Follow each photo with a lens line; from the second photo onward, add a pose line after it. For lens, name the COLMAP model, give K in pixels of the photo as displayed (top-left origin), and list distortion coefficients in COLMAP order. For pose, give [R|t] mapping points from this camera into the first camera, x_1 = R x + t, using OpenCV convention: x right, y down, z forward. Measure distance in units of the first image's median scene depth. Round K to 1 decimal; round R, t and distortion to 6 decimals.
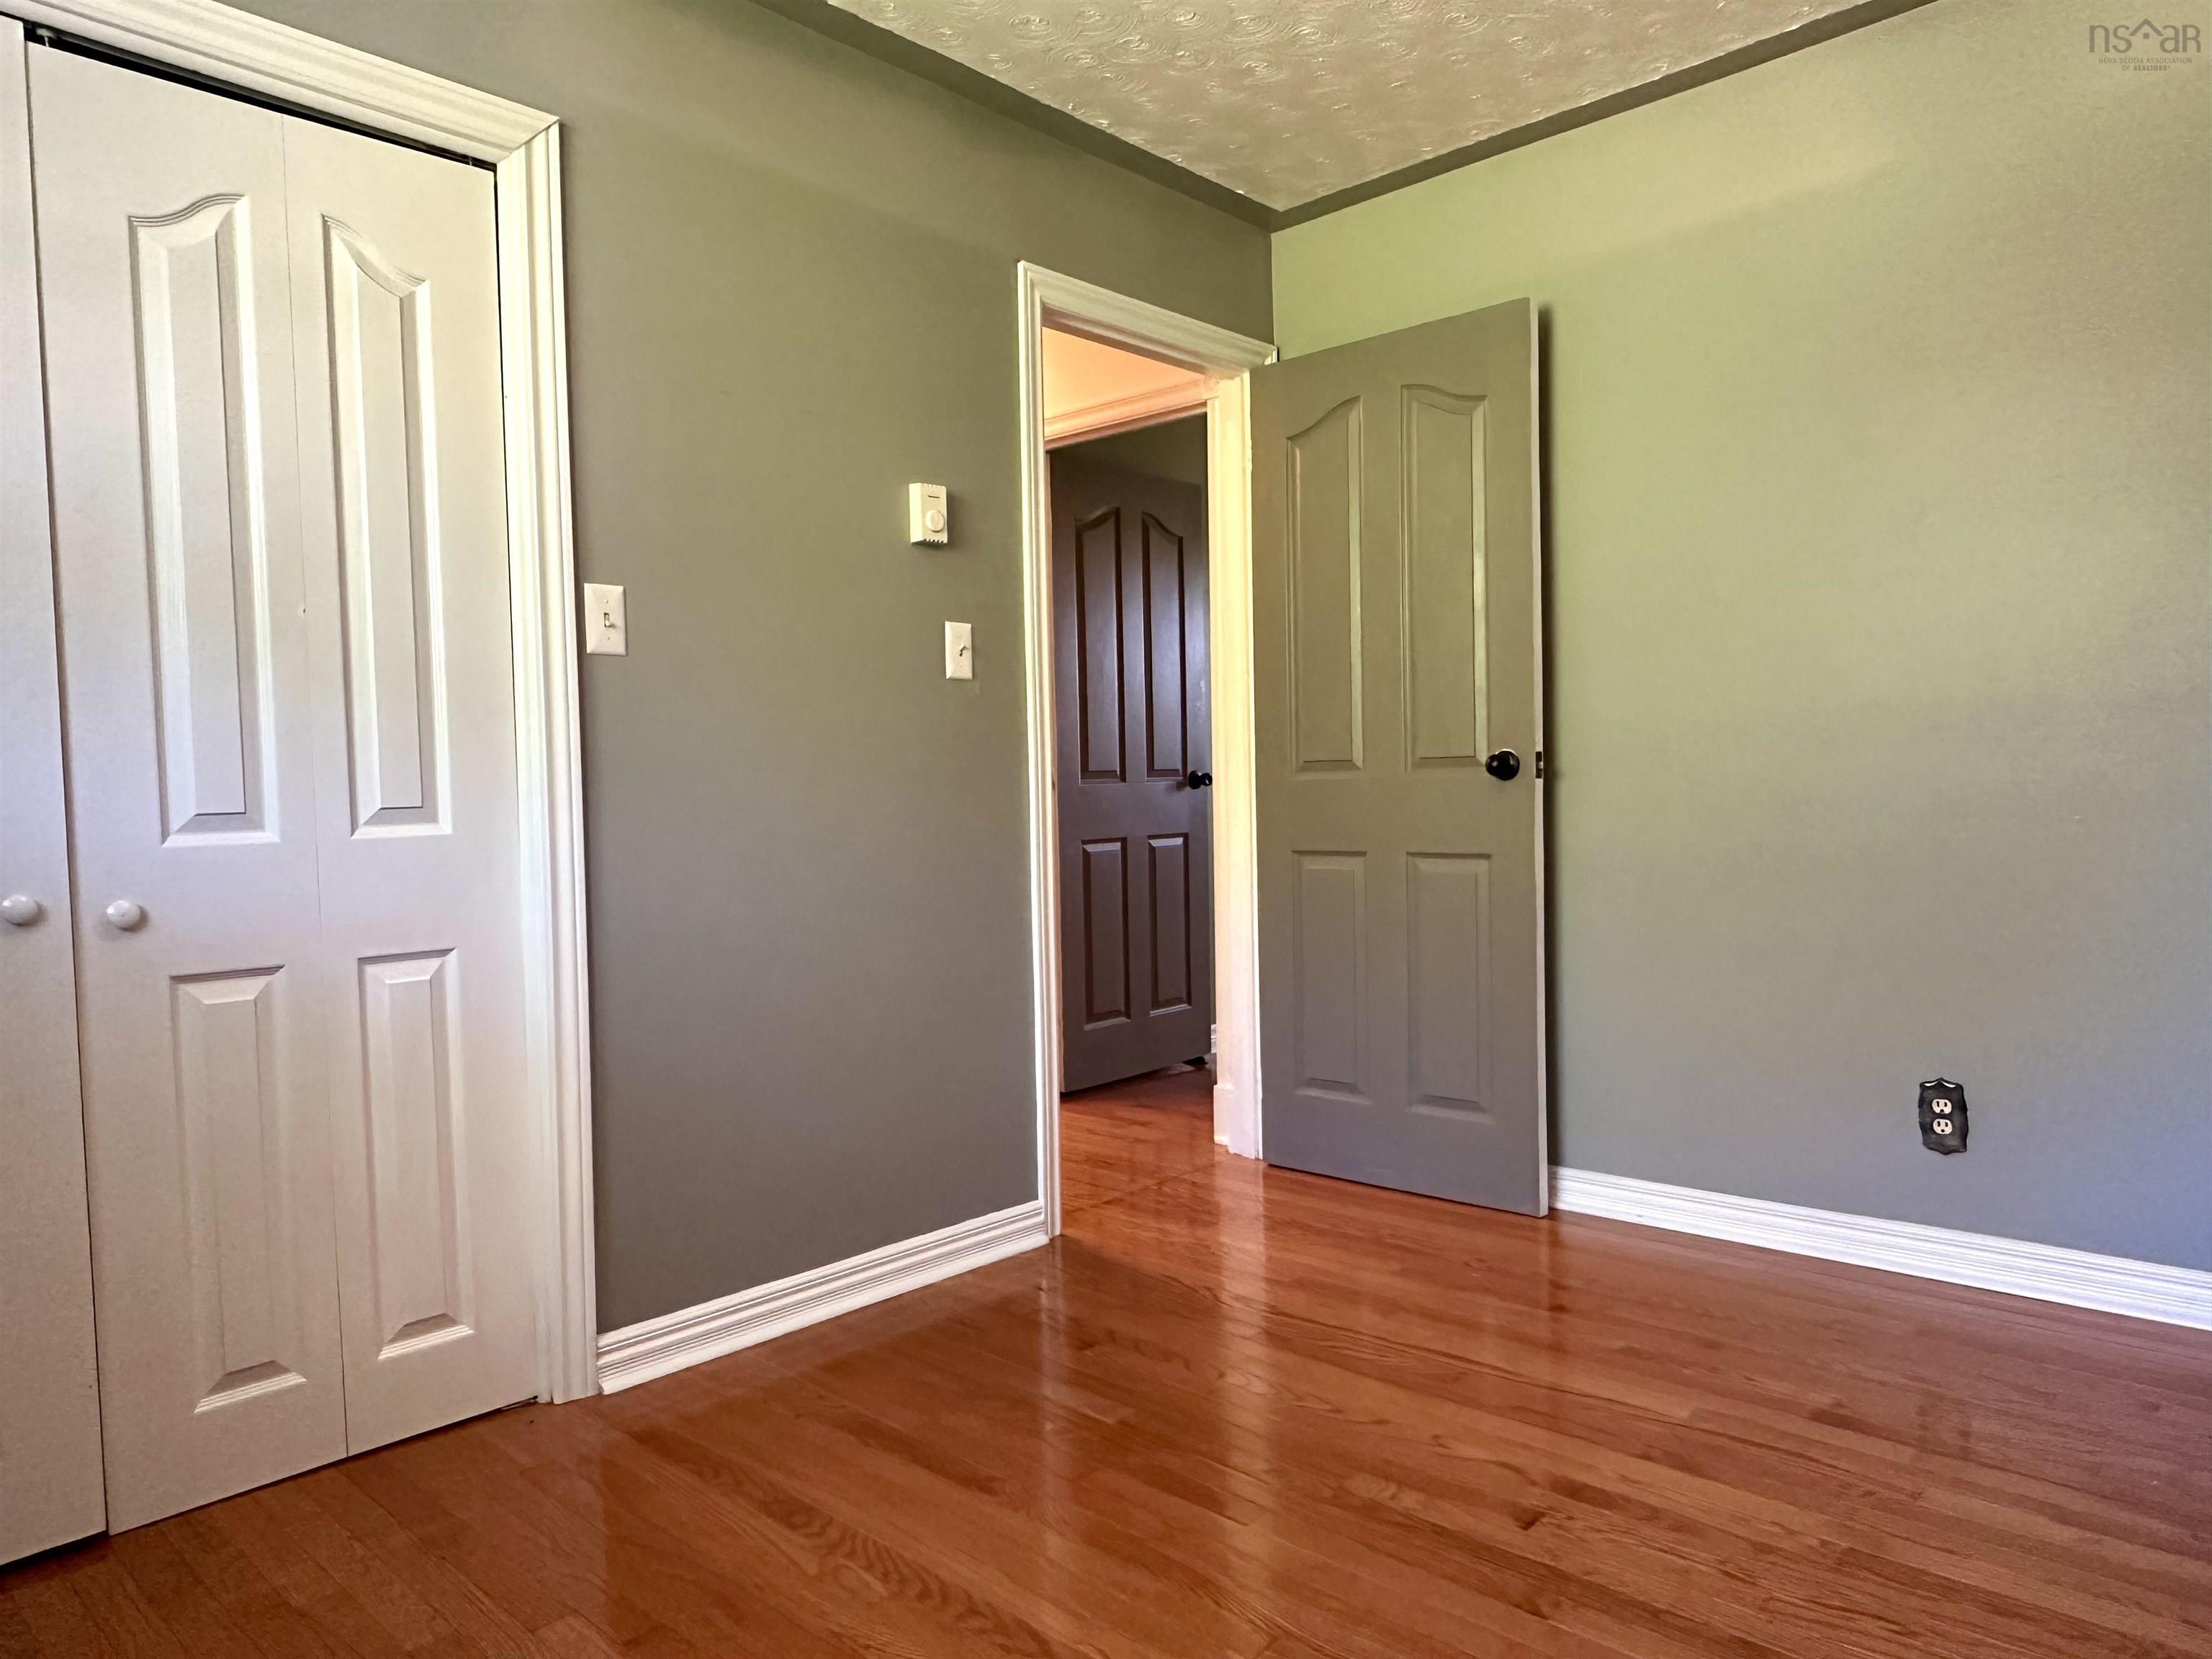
lens RADIAL K [[1455.3, 0, 1104.8], [0, 1455.3, 844.5], [0, 0, 1]] dist [-0.000222, -0.001674]
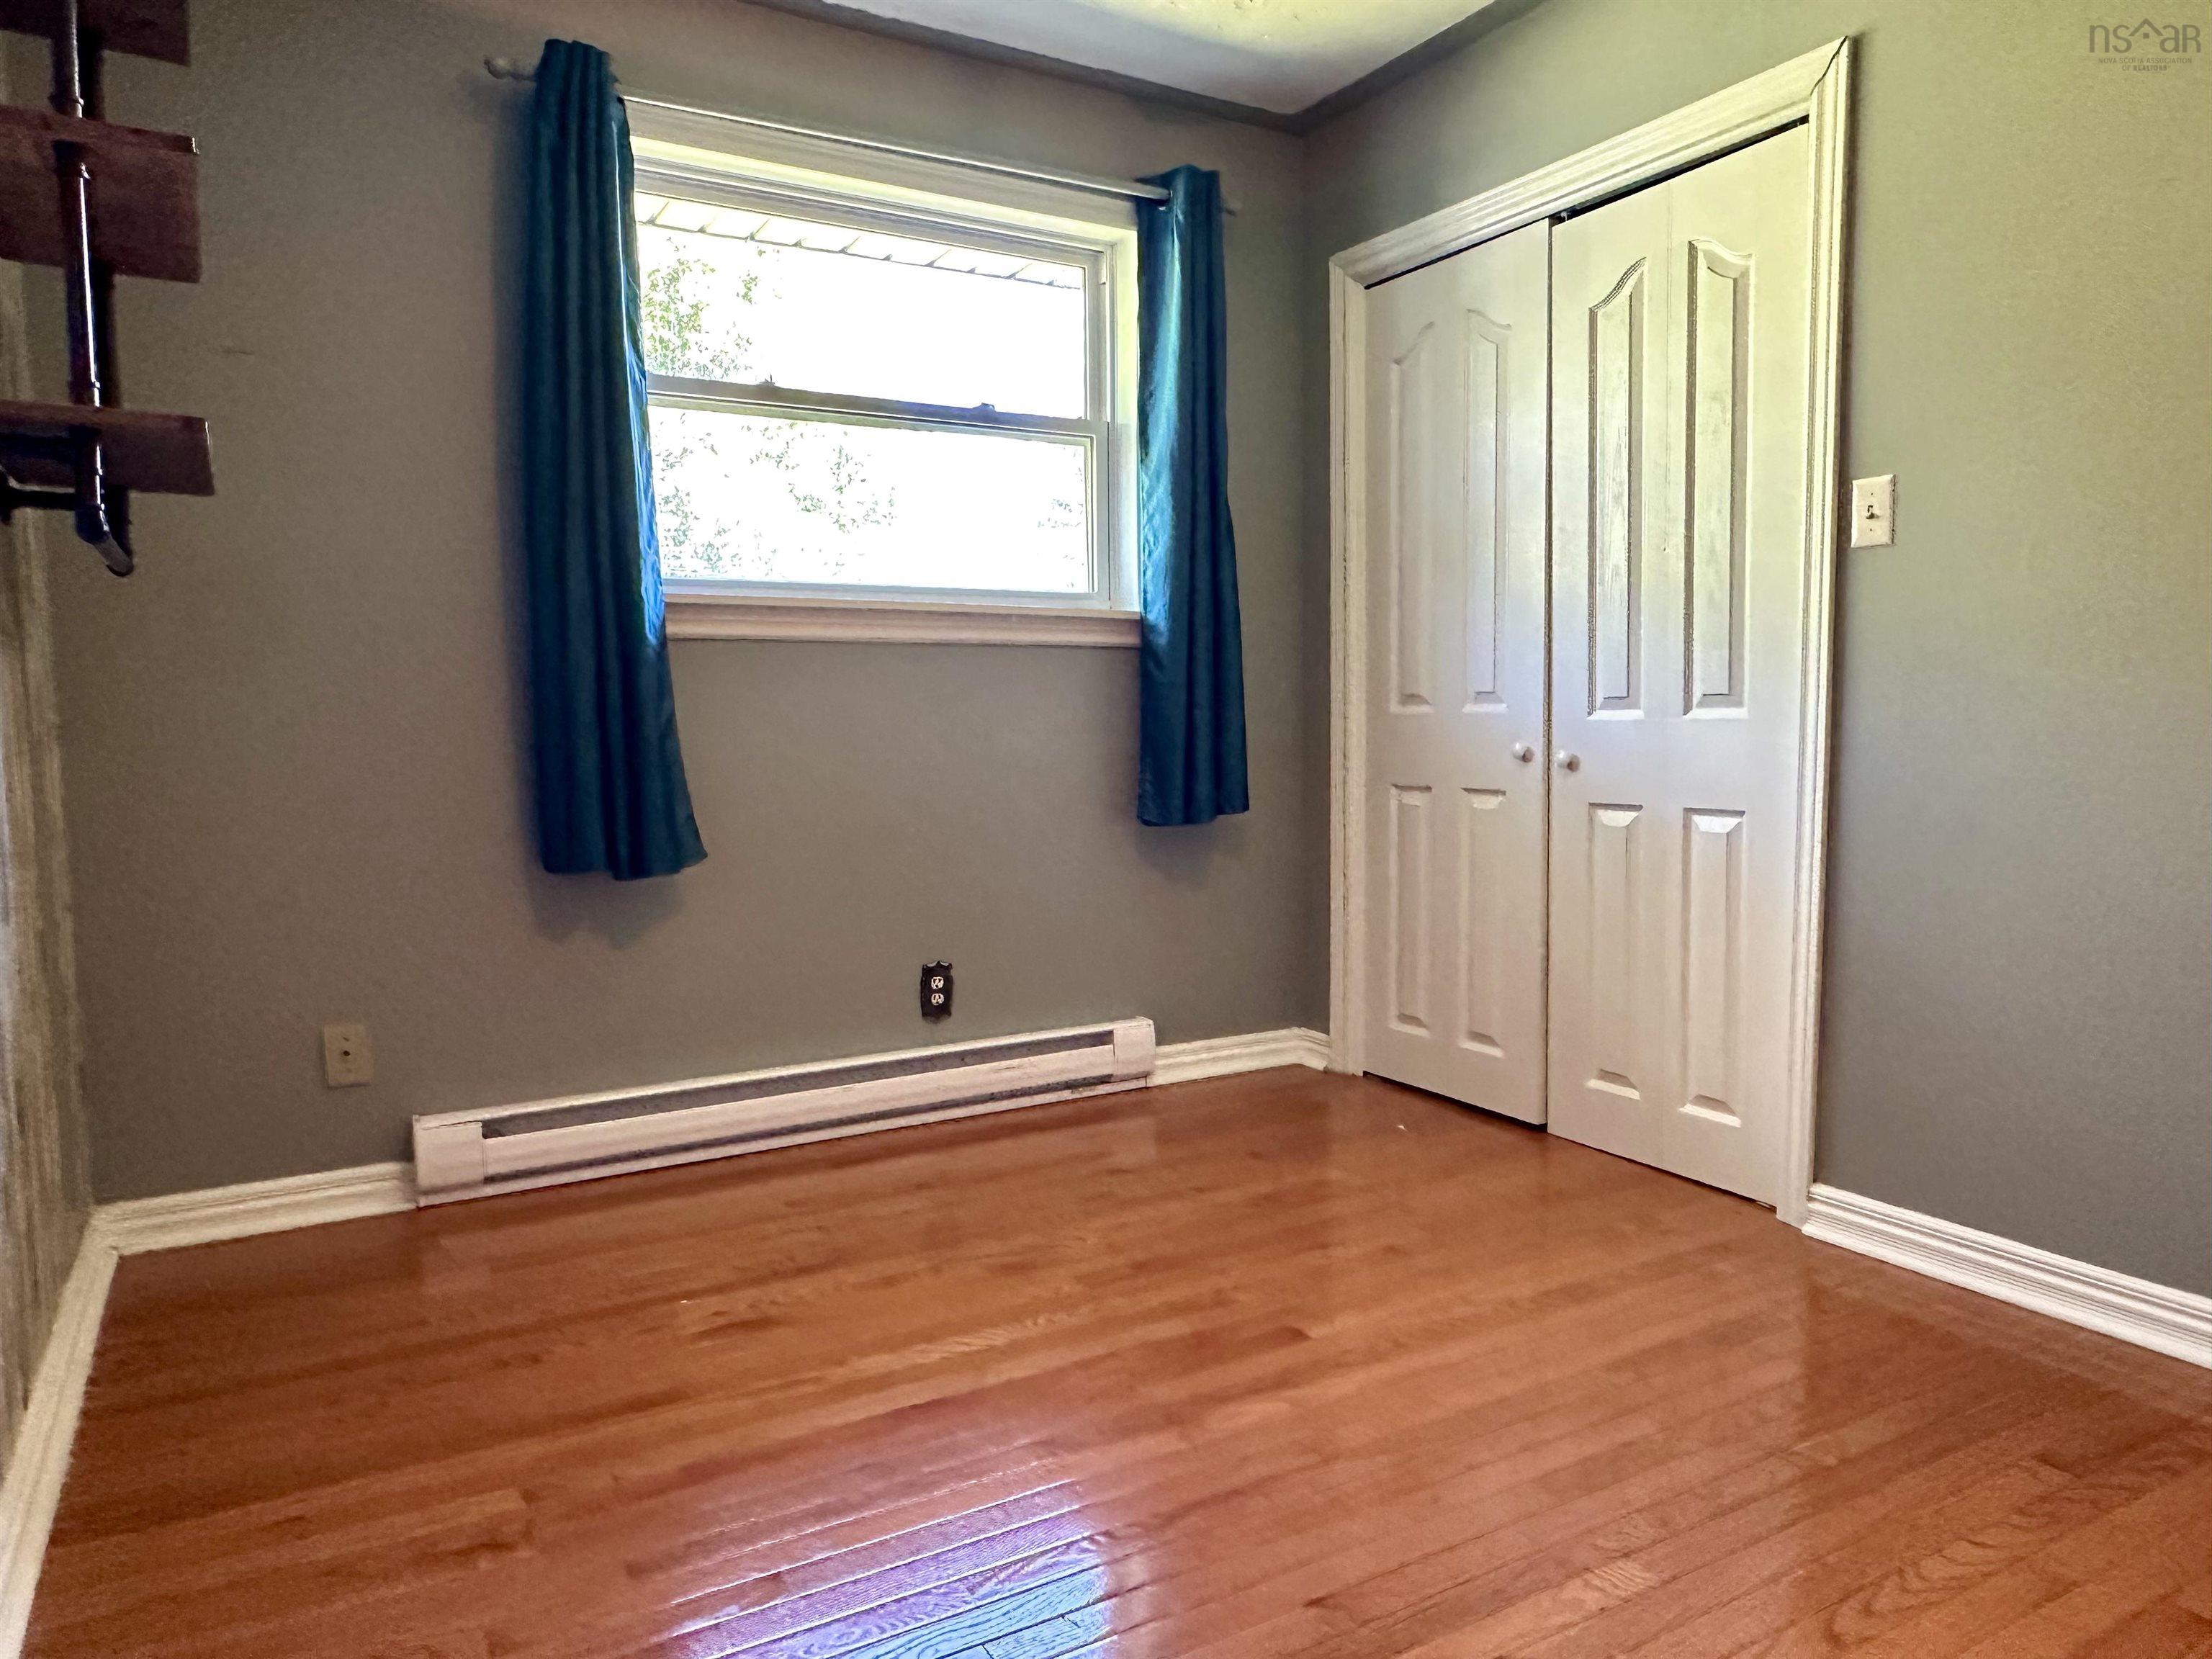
lens RADIAL K [[1455.3, 0, 1104.8], [0, 1455.3, 844.5], [0, 0, 1]] dist [-0.000222, -0.001674]
pose [[-0.290028, 0.111401, -0.950512, 0.893525], [-0.023058, 0.992100, 0.123311, -0.039632], [0.956740, 0.057681, -0.285168, 0.861923]]
